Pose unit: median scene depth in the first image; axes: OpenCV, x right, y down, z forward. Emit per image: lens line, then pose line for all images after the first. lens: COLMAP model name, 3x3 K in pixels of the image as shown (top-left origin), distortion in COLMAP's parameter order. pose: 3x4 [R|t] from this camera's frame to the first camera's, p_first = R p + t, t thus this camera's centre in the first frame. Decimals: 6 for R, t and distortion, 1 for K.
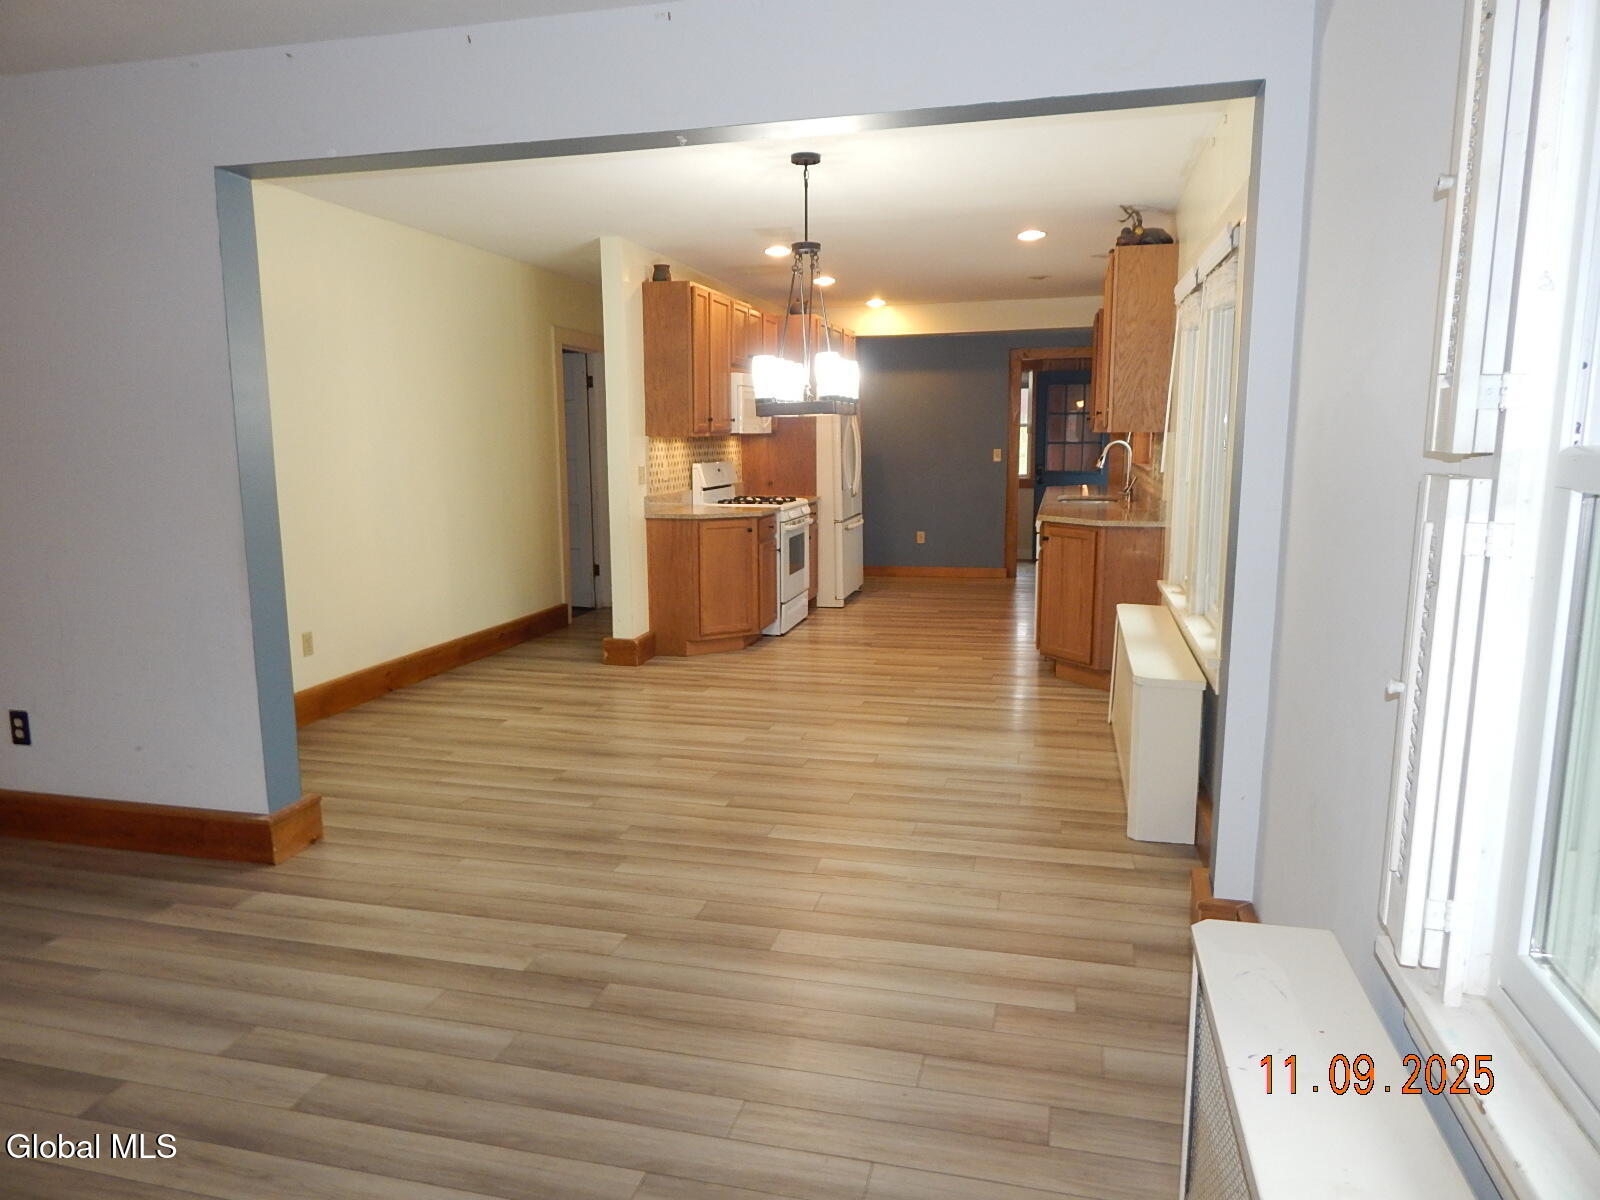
lens RADIAL K [[1065.8, 0, 797.3], [0, 1065.8, 592.7], [0, 0, 1]] dist [0.016740, -0.008138]
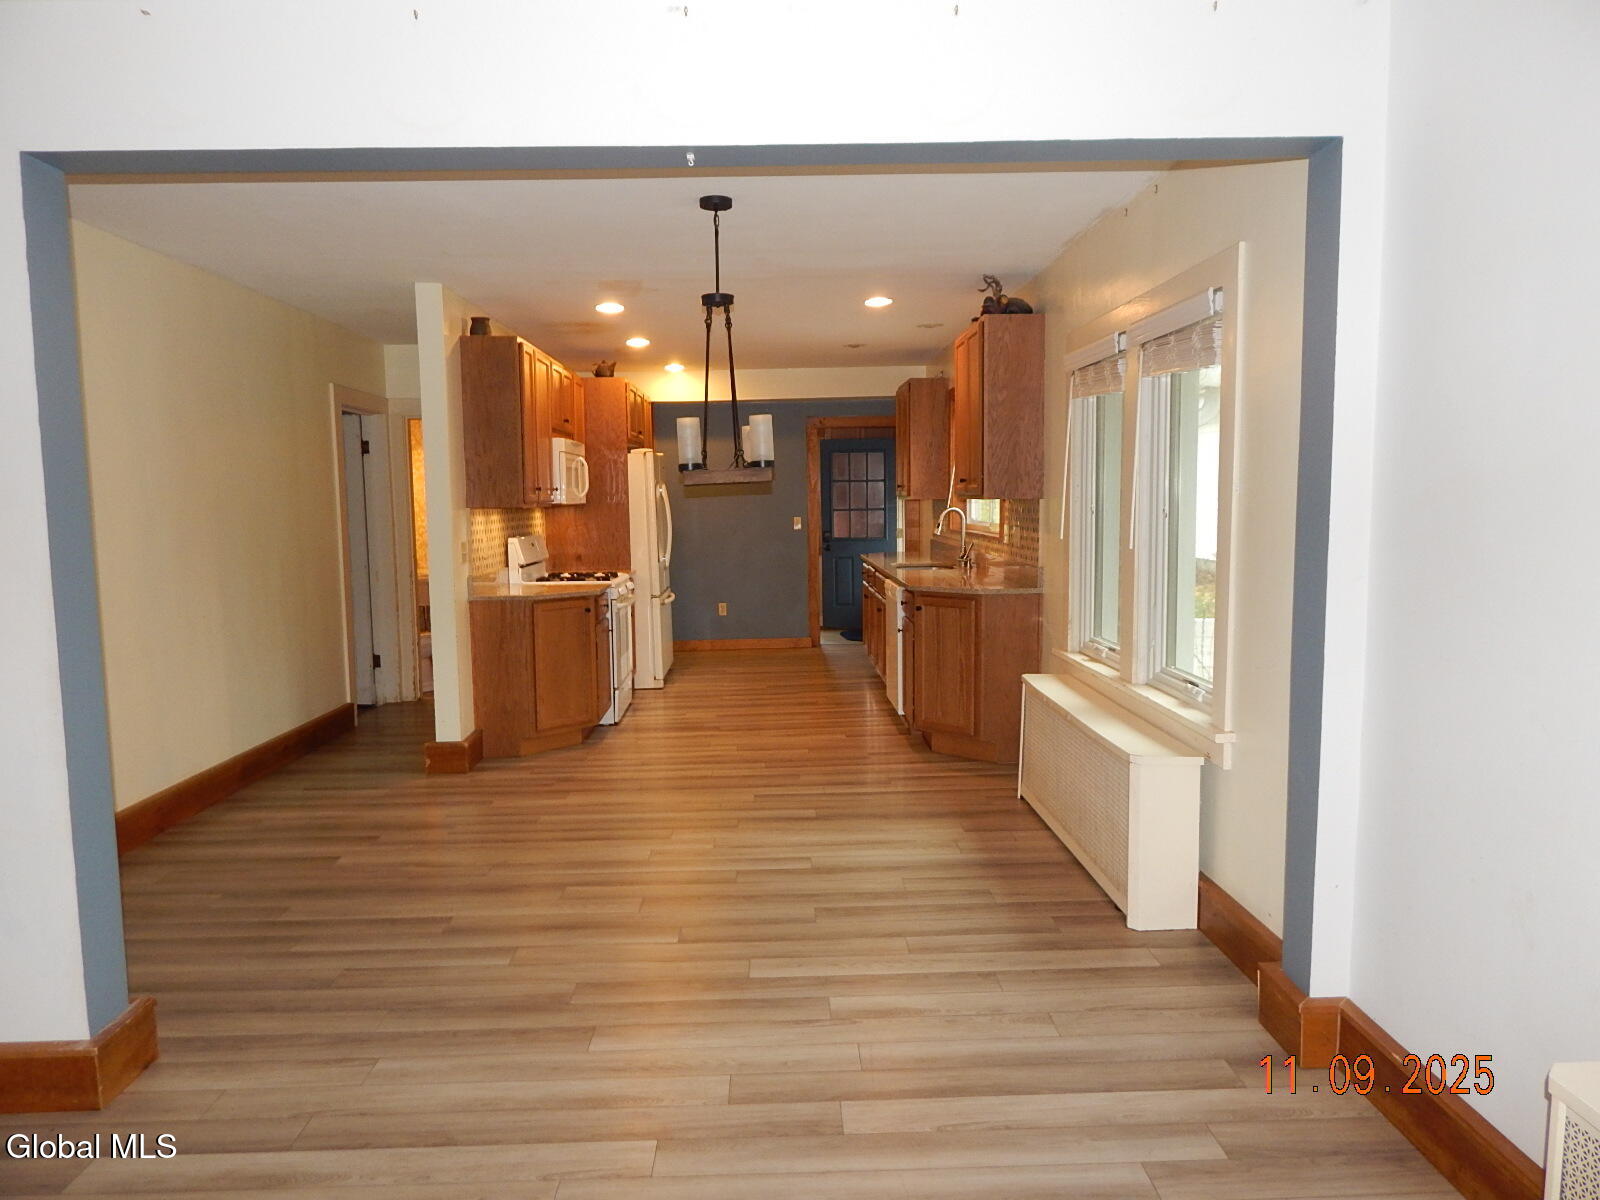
lens RADIAL K [[1065.8, 0, 796.3], [0, 1065.8, 591.8], [0, 0, 1]] dist [0.016740, -0.008138]
pose [[0.962825, -0.032754, 0.268132, -0.150008], [0.049800, 0.997130, -0.057020, -0.018534], [-0.265495, 0.068253, 0.961693, 0.110464]]
